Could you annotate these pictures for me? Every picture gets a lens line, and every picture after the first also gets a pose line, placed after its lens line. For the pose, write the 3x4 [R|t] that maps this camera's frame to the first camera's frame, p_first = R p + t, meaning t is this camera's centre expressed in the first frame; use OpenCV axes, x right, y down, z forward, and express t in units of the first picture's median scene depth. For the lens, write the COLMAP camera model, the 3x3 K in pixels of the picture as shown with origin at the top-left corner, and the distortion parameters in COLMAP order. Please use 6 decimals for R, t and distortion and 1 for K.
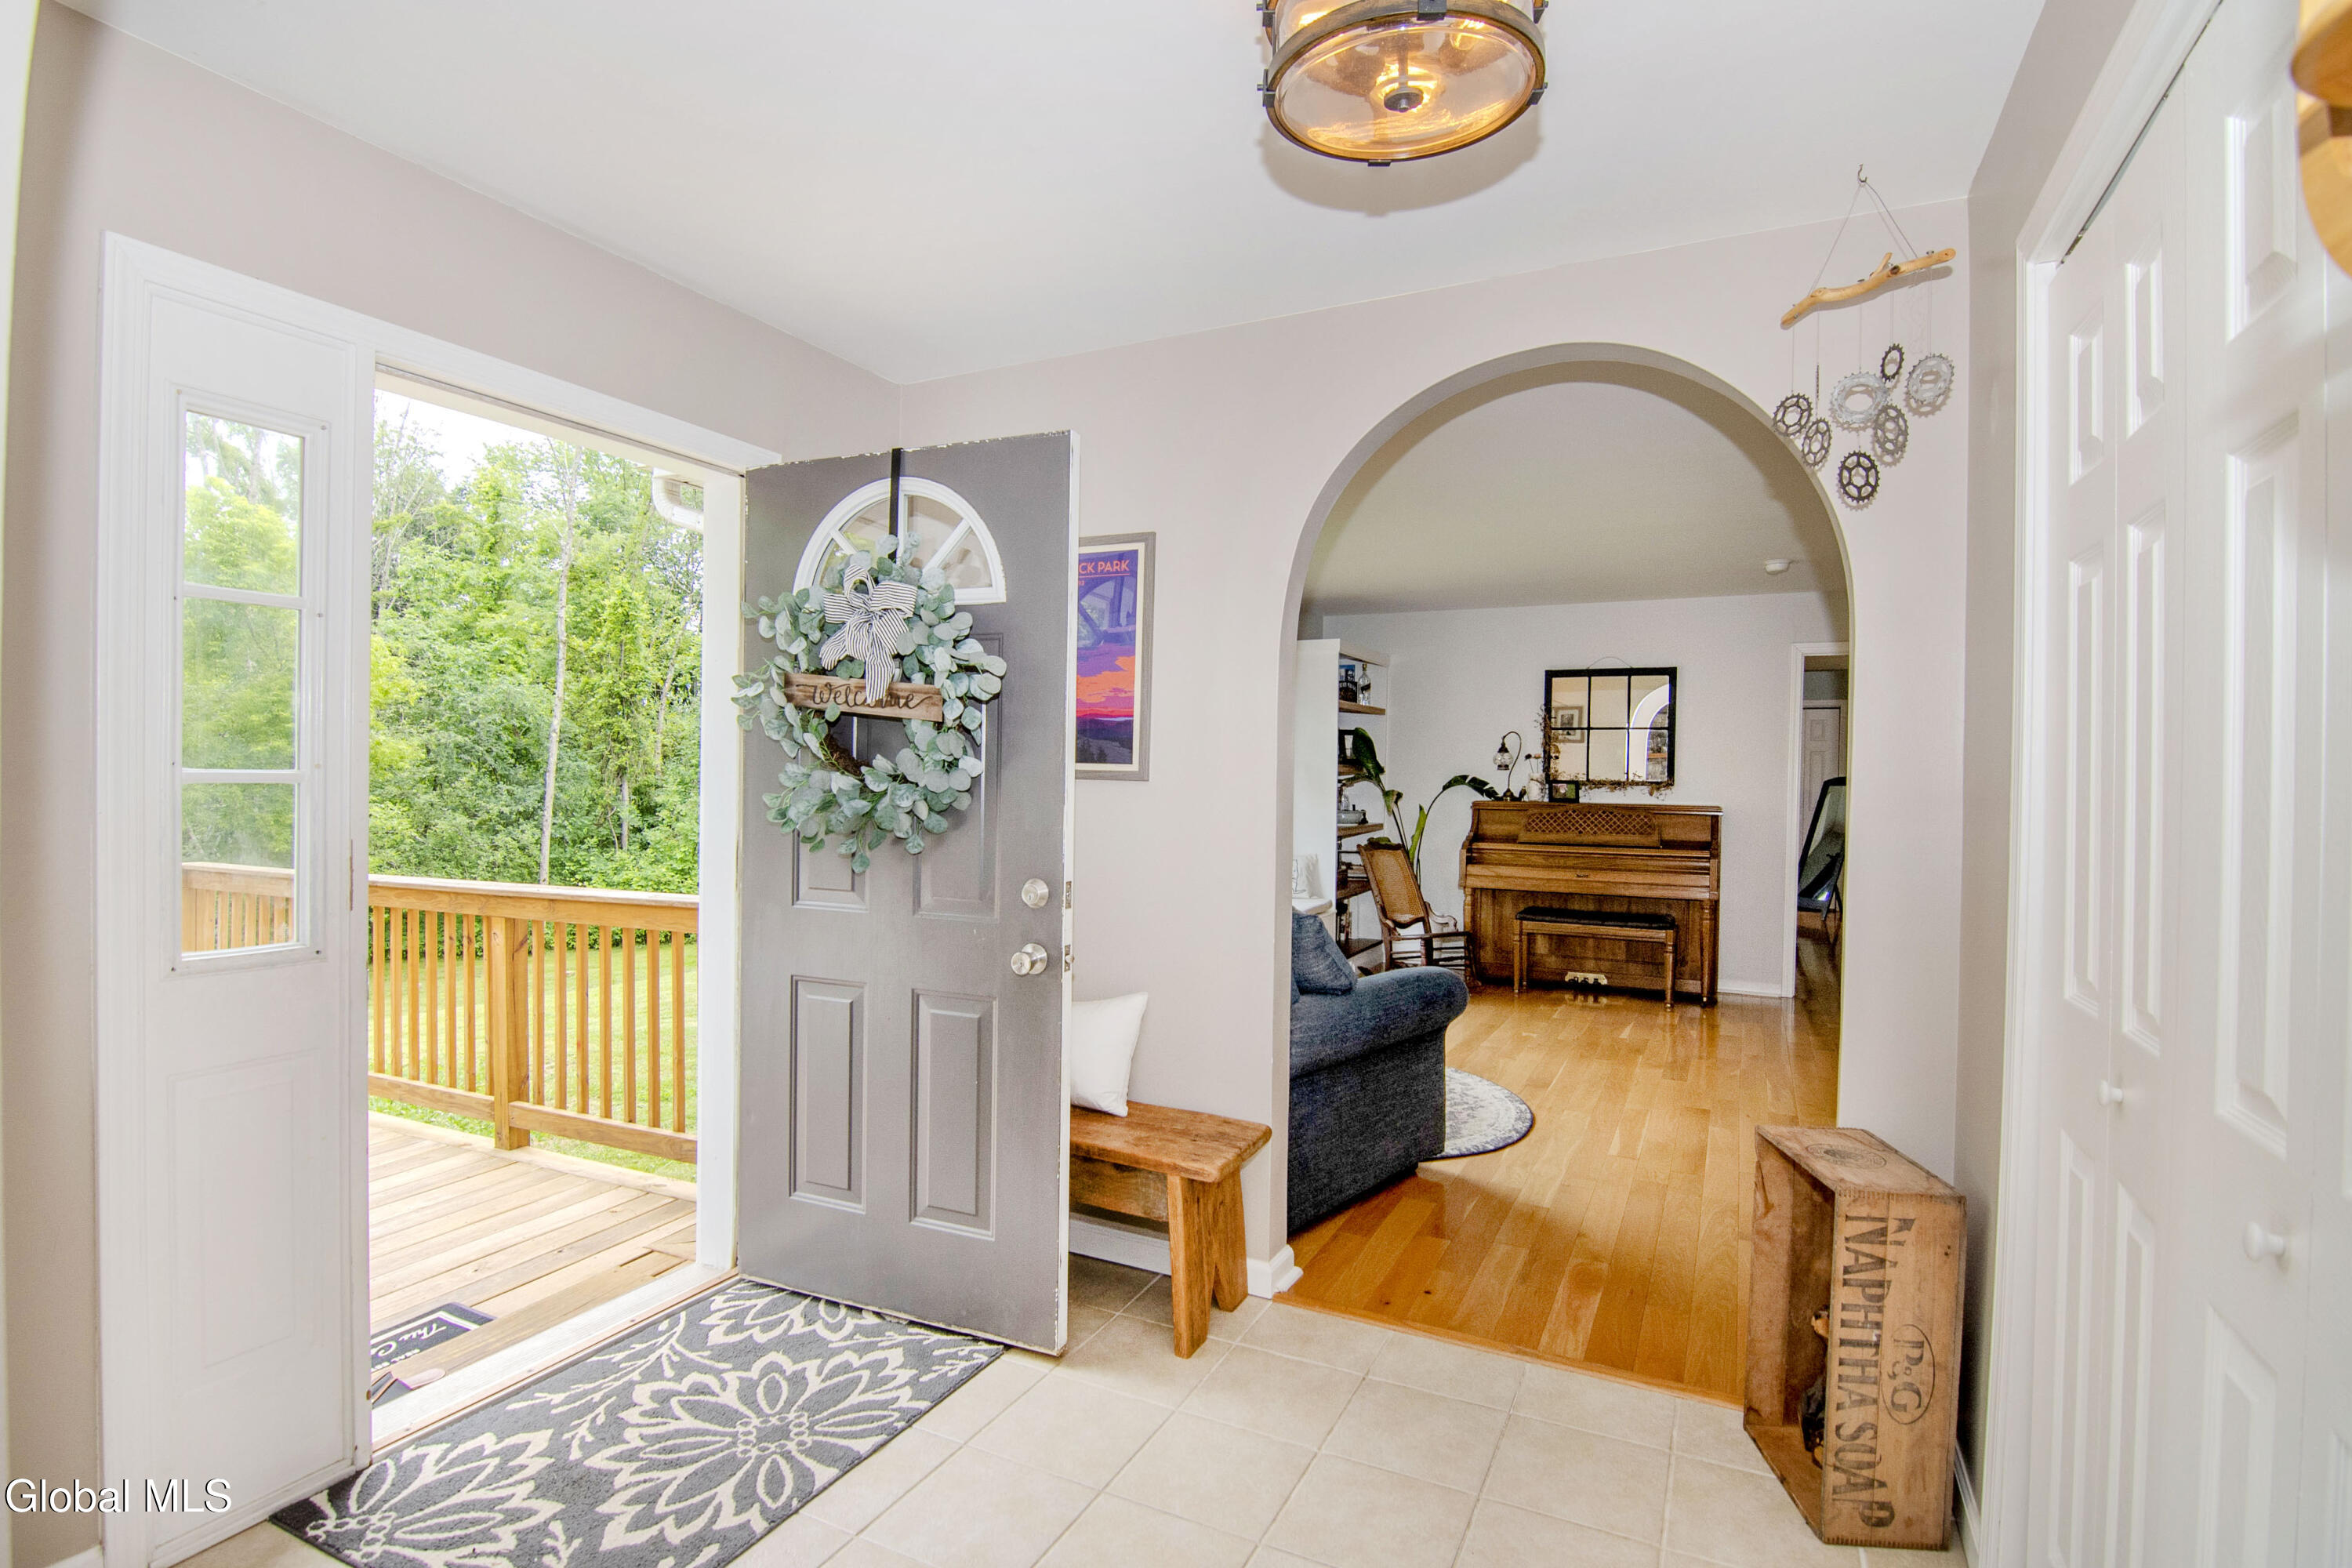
lens RADIAL K [[1137.7, 0, 1176.0], [0, 1137.7, 784.0], [0, 0, 1]] dist [-0.015079, -0.000494]
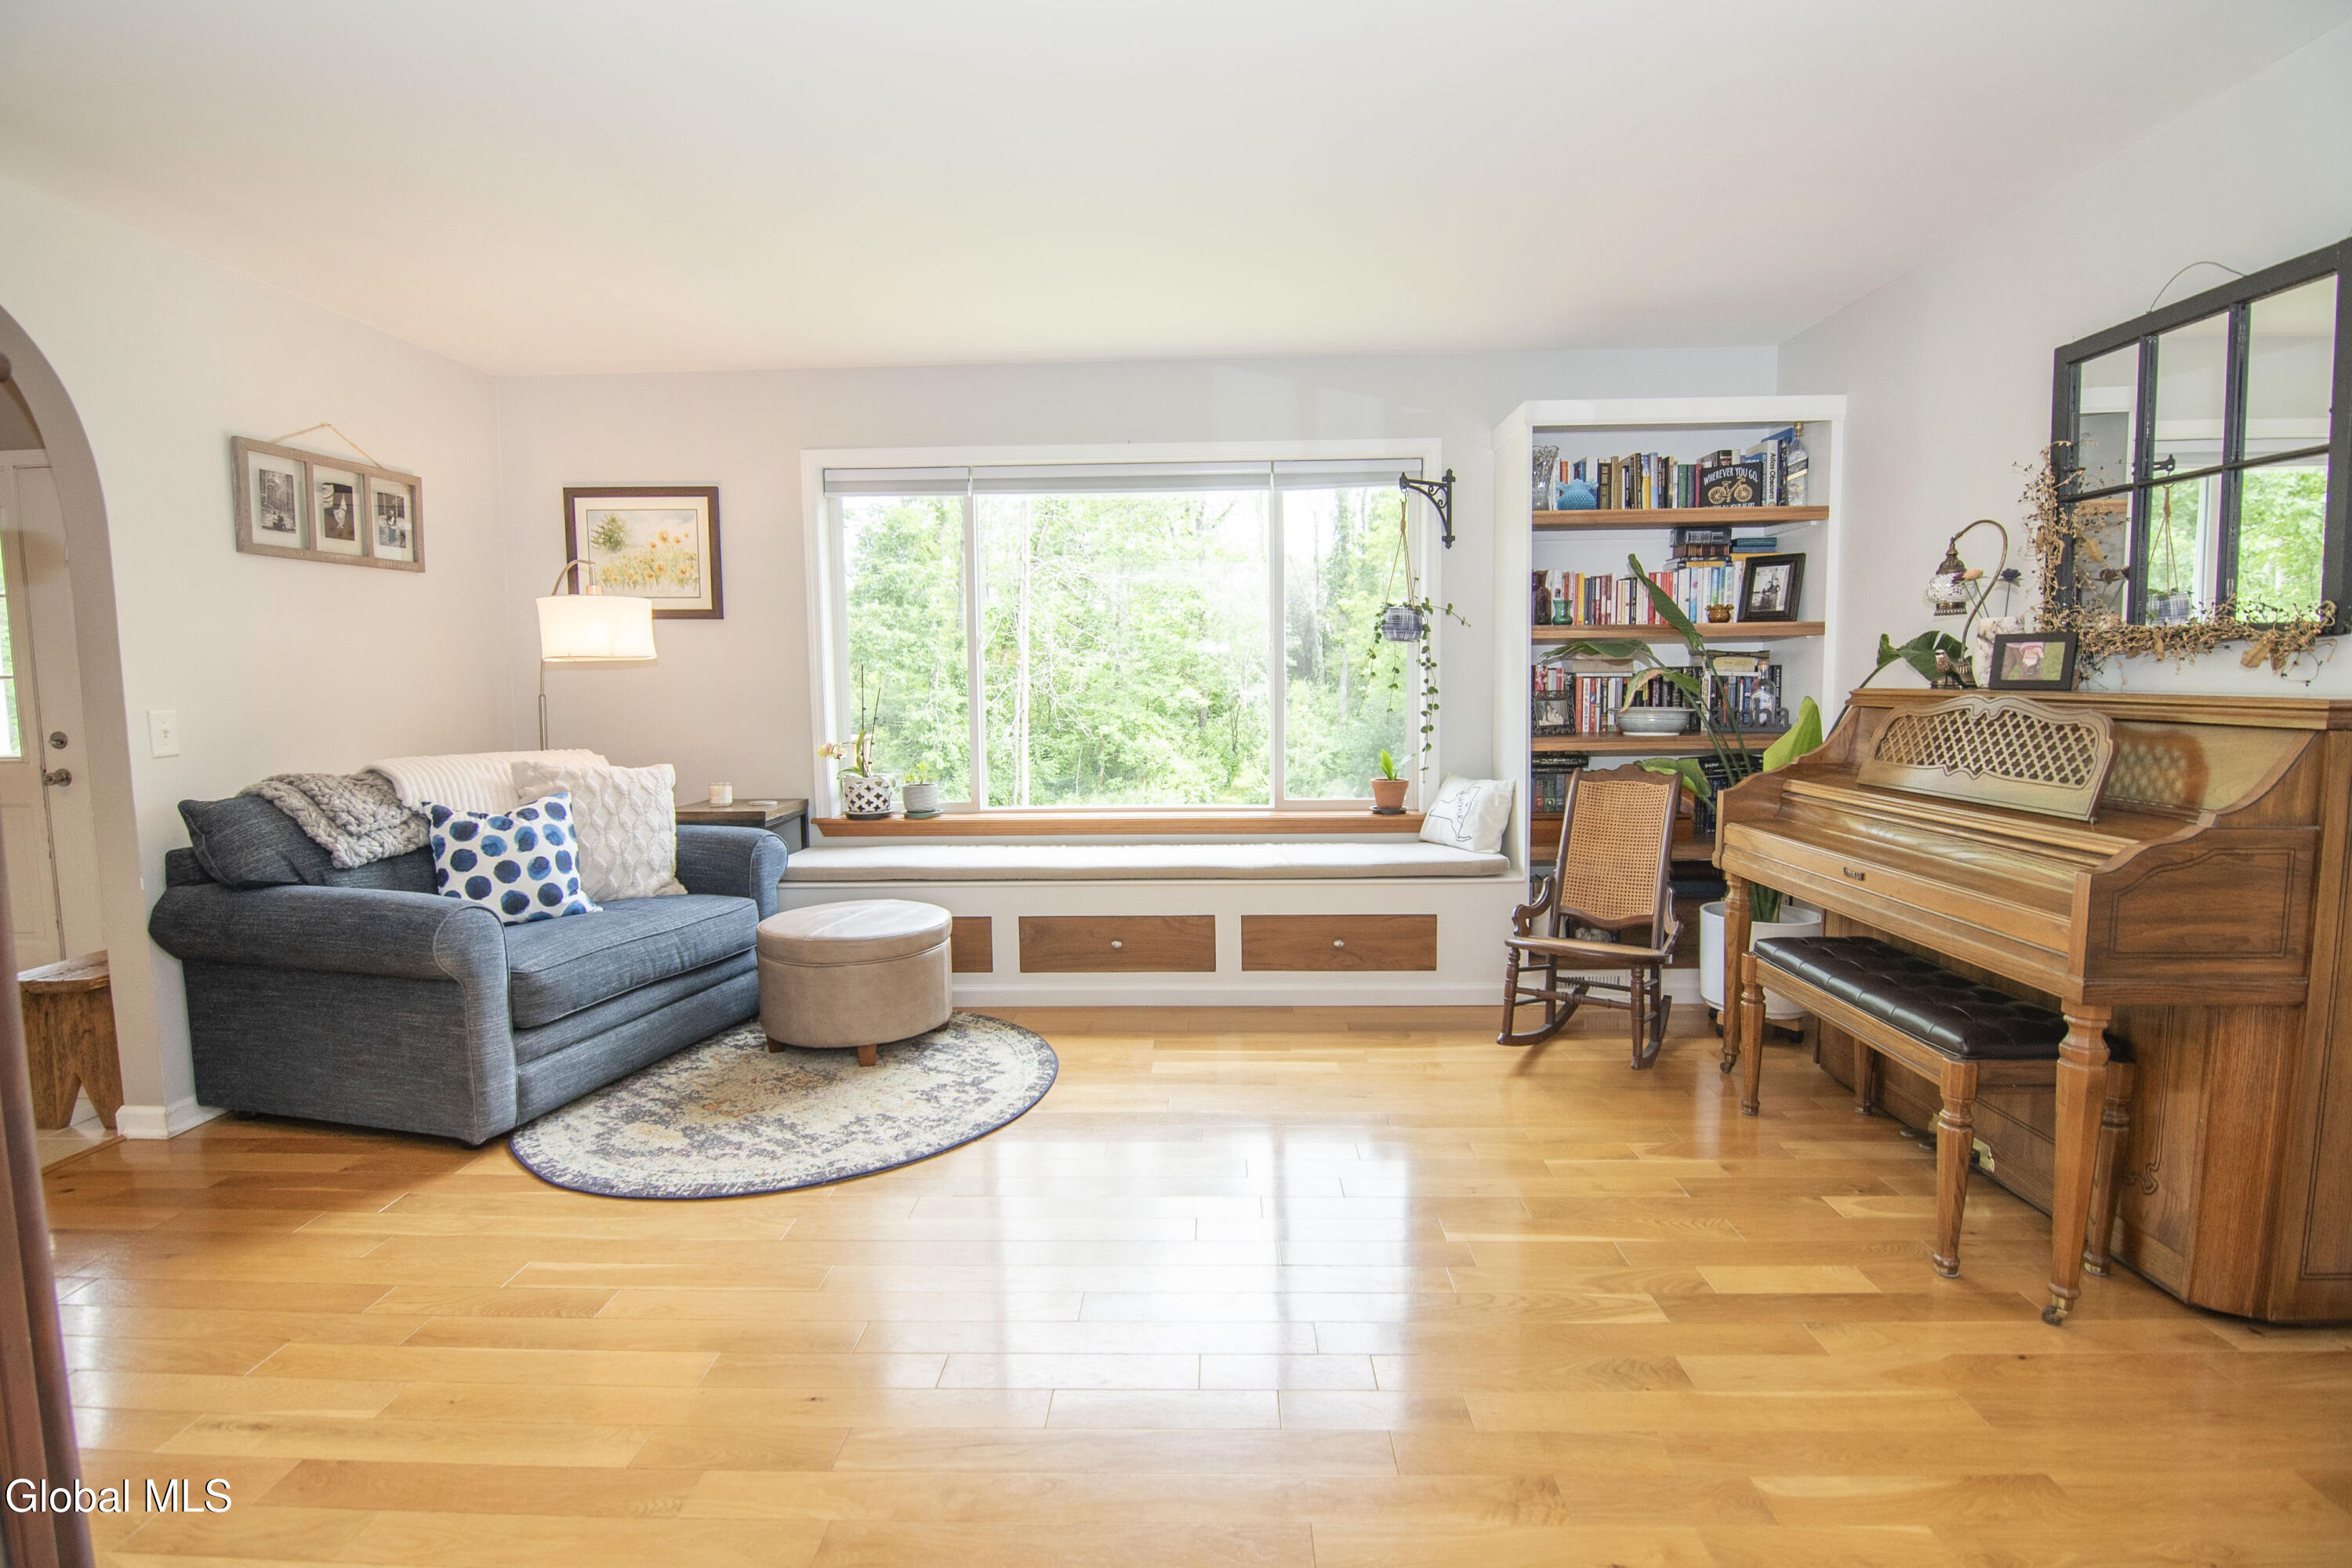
lens RADIAL K [[1119.5, 0, 1170.6], [0, 1119.5, 772.4], [0, 0, 1]] dist [0.000085, -0.012404]
pose [[0.414560, 0.065235, -0.907681, 0.553299], [0.013113, 0.996896, 0.077636, 0.009954], [0.909928, -0.044087, 0.412417, 0.564084]]
